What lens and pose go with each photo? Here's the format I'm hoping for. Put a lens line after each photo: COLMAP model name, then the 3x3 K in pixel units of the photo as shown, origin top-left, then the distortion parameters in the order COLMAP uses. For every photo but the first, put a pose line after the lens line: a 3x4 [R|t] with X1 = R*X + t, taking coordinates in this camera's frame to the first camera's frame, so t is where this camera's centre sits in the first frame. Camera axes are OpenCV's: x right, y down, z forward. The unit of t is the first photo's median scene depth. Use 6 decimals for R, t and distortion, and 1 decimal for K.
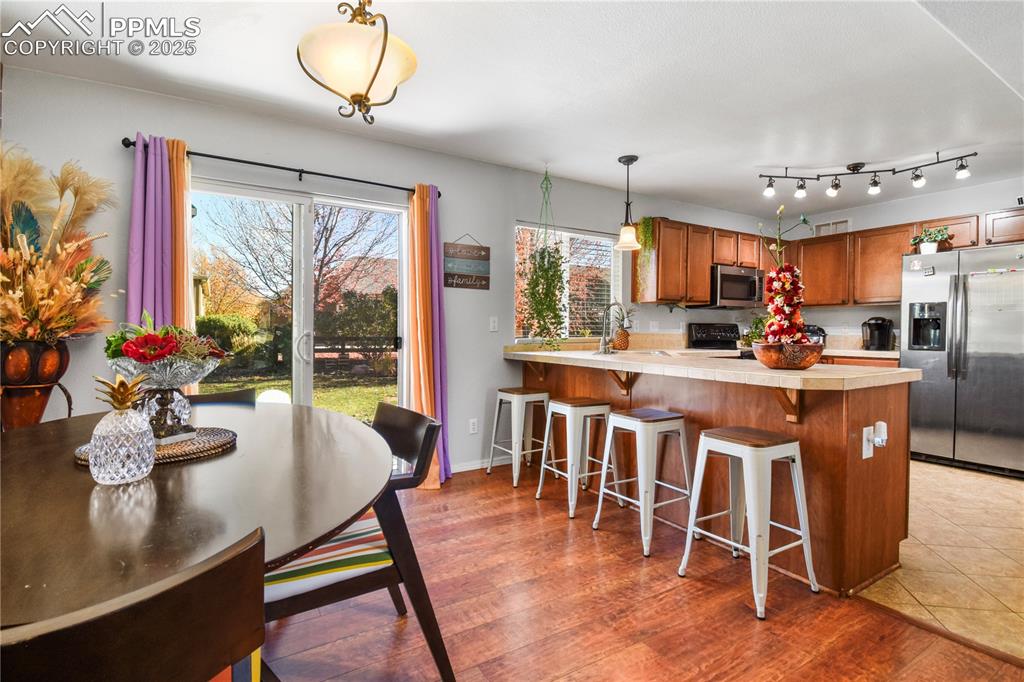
lens RADIAL K [[488.5, 0, 513.3], [0, 488.5, 336.9], [0, 0, 1]] dist [0.014210, -0.022681]
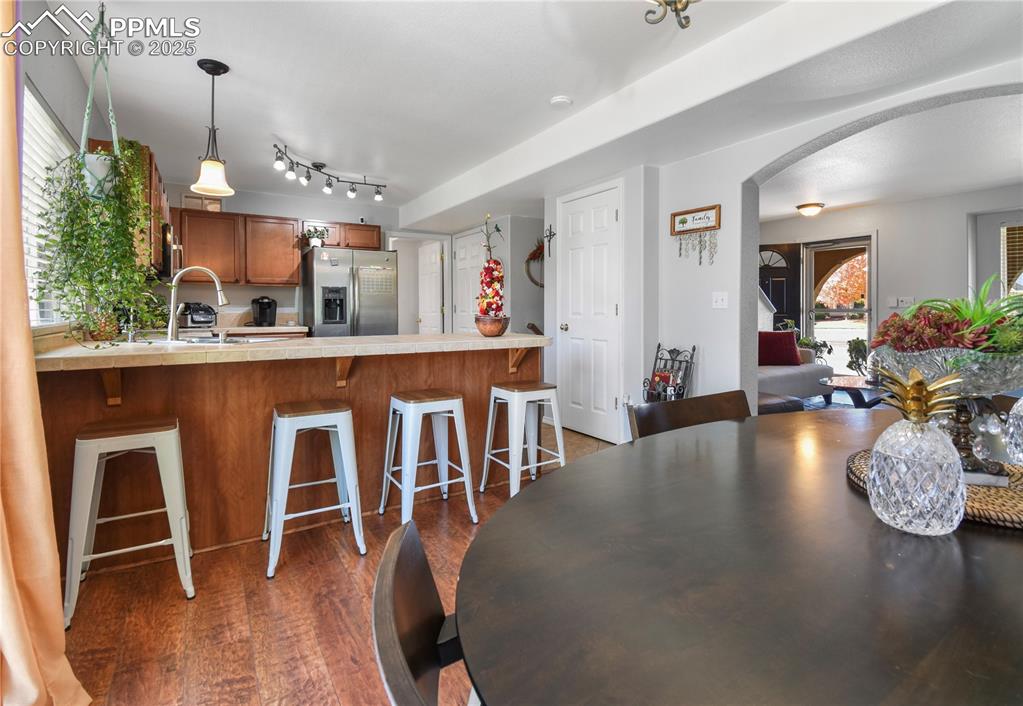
lens RADIAL K [[504.0, 0, 510.1], [0, 504.0, 306.0], [0, 0, 1]] dist [-0.034004, -0.000159]
pose [[-0.007685, 0.004750, 0.999959, -0.480544], [0.017779, 0.999831, -0.004613, -0.005491], [-0.999812, 0.017743, -0.007768, 0.569828]]
